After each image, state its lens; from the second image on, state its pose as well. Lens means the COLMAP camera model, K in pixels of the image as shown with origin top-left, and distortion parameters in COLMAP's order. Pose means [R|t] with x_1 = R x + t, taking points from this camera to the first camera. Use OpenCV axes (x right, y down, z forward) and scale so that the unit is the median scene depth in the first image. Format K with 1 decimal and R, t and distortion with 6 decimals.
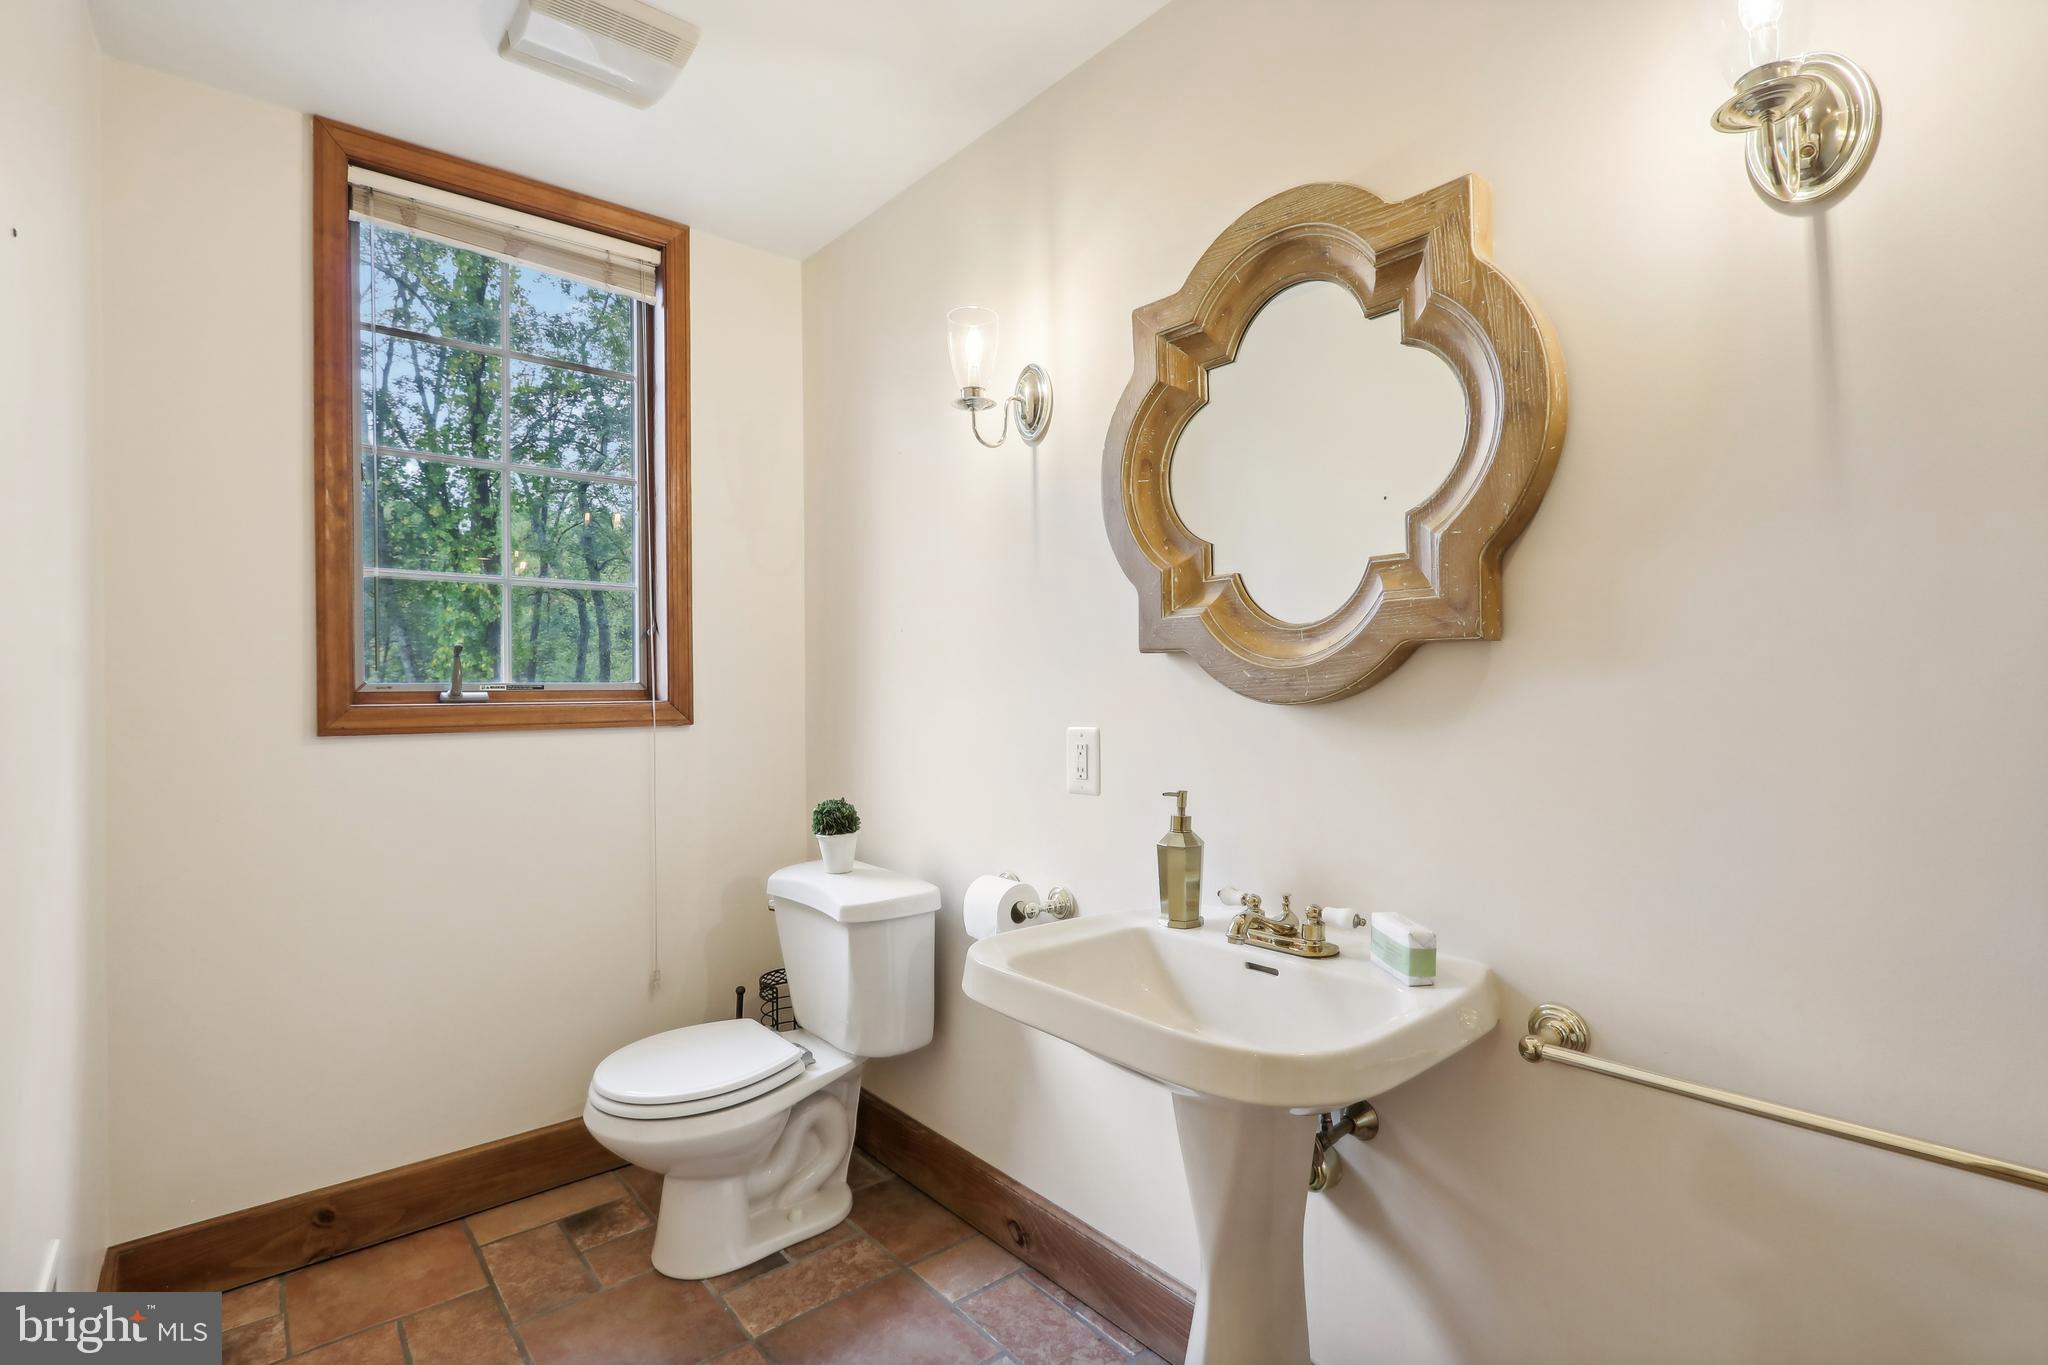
lens RADIAL K [[968.0, 0, 1030.7], [0, 968.0, 688.7], [0, 0, 1]] dist [-0.017839, -0.000378]
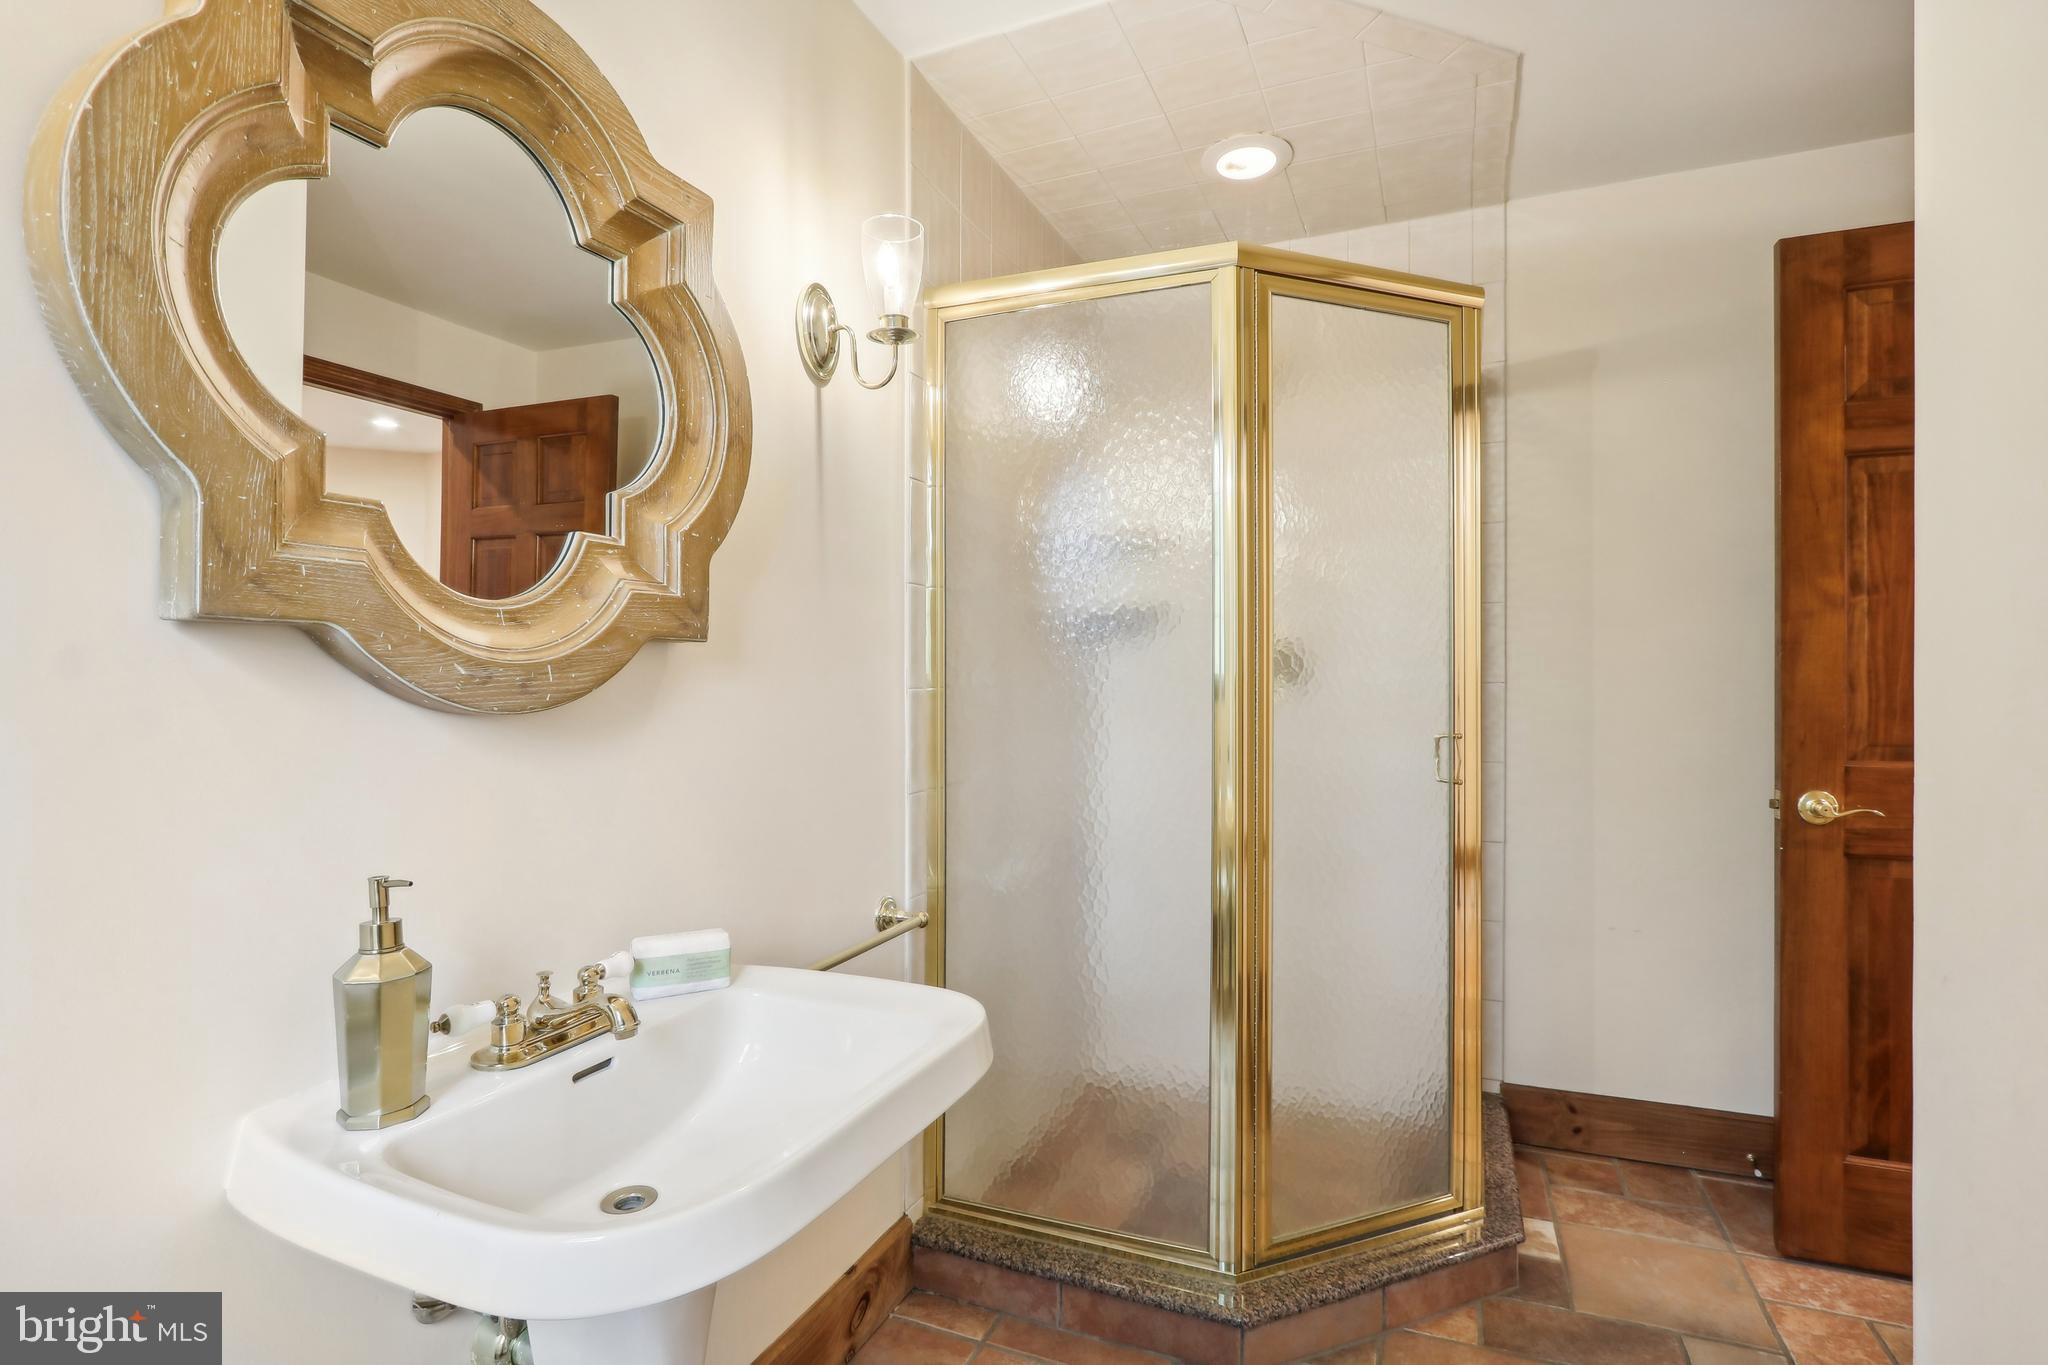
lens RADIAL K [[968.0, 0, 1030.7], [0, 968.0, 688.7], [0, 0, 1]] dist [-0.017839, -0.000378]
pose [[-0.436851, -0.002470, 0.899531, -0.565270], [0.008774, 0.999937, 0.007006, -0.003857], [-0.899491, 0.010953, -0.436802, 1.013070]]
